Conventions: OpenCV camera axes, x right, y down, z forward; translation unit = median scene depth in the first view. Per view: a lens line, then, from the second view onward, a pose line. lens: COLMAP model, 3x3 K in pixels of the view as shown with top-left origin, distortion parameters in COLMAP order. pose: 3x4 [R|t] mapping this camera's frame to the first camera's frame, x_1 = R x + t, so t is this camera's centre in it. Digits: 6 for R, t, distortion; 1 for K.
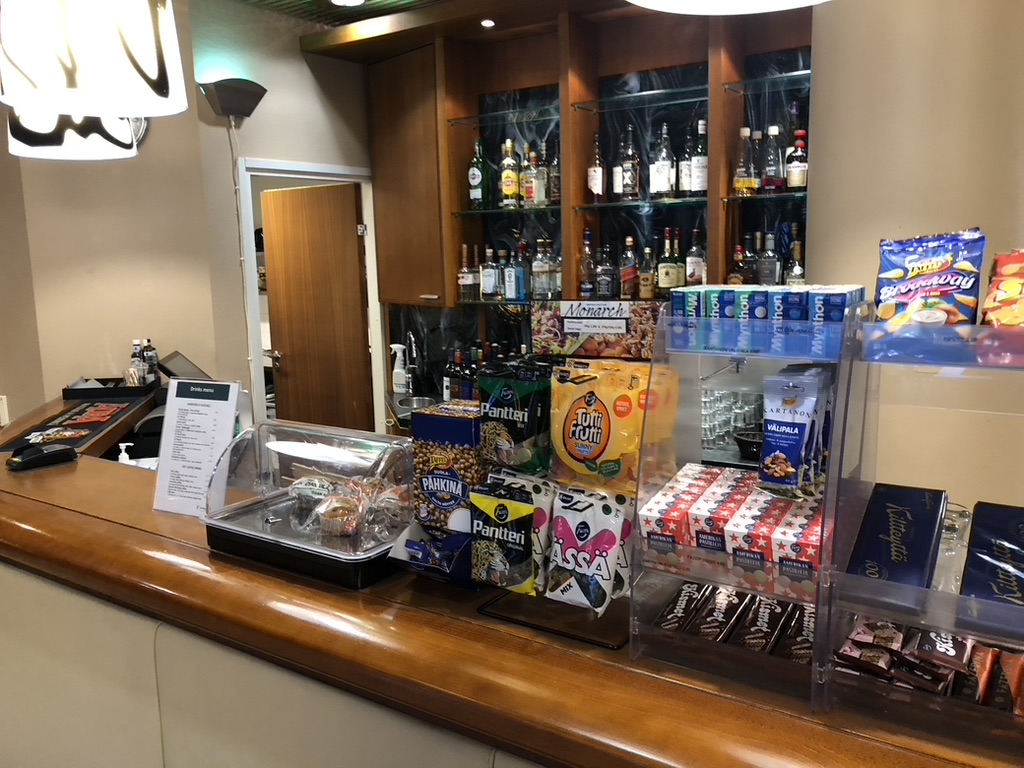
lens RADIAL K [[841.0, 0, 512.8], [0, 841.0, 385.4], [0, 0, 1]] dist [0.005133, -0.016448]
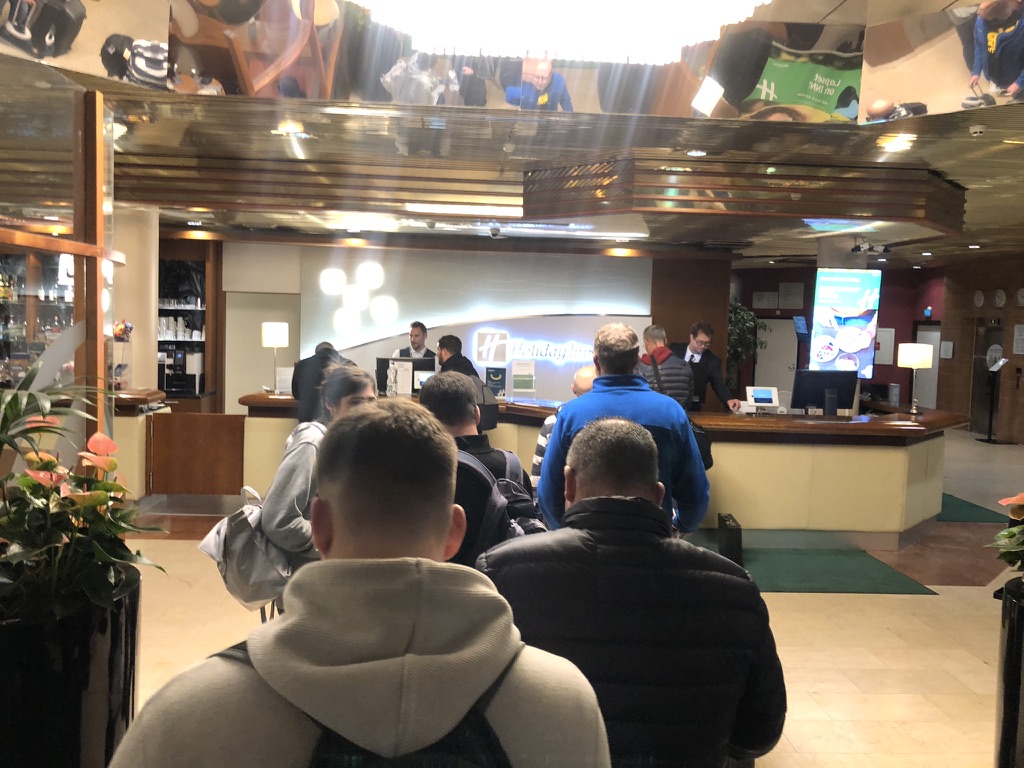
lens RADIAL K [[841.0, 0, 513.7], [0, 841.0, 381.5], [0, 0, 1]] dist [0.005133, -0.016448]
pose [[0.798137, -0.000630, 0.602476, -0.295606], [0.053730, 0.996089, -0.070137, 0.277169], [-0.600076, 0.088349, 0.795050, -1.872660]]
